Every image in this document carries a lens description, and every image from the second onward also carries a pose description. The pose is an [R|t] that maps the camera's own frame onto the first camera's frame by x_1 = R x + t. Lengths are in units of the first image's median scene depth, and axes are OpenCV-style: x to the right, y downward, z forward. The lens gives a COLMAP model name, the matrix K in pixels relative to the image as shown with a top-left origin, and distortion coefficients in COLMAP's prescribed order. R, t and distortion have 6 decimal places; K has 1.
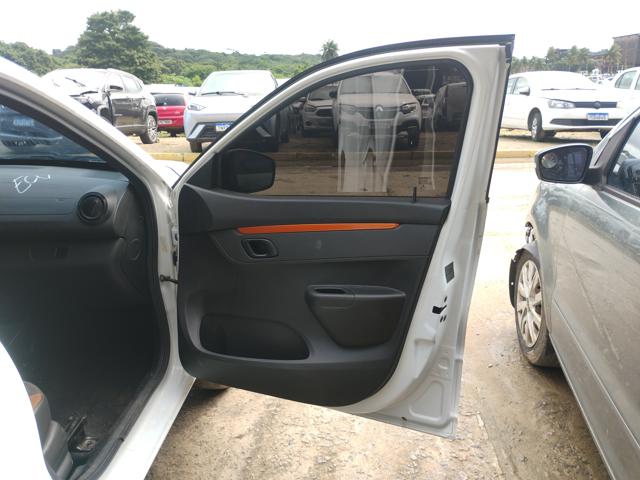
lens RADIAL K [[532.3, 0, 319.4], [0, 532.3, 236.1], [0, 0, 1]] dist [0.063530, -0.084899]
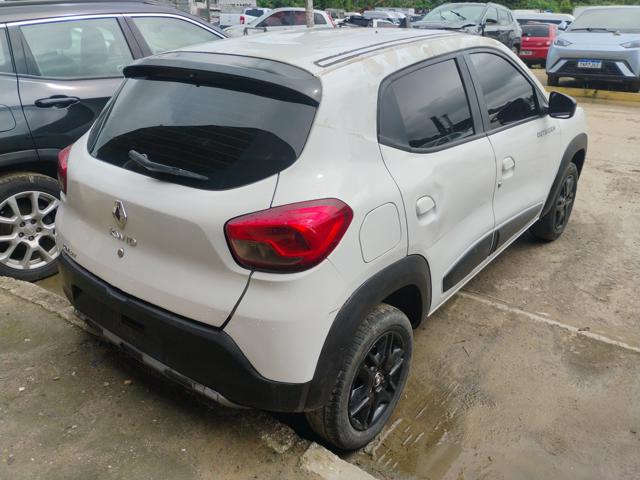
lens RADIAL K [[532.3, 0, 319.4], [0, 532.3, 236.1], [0, 0, 1]] dist [0.063530, -0.084899]
pose [[0.818925, 0.236692, -0.522818, 0.022632], [-0.168423, 0.969997, 0.175328, 0.024460], [0.548630, -0.055526, 0.834219, -0.166260]]
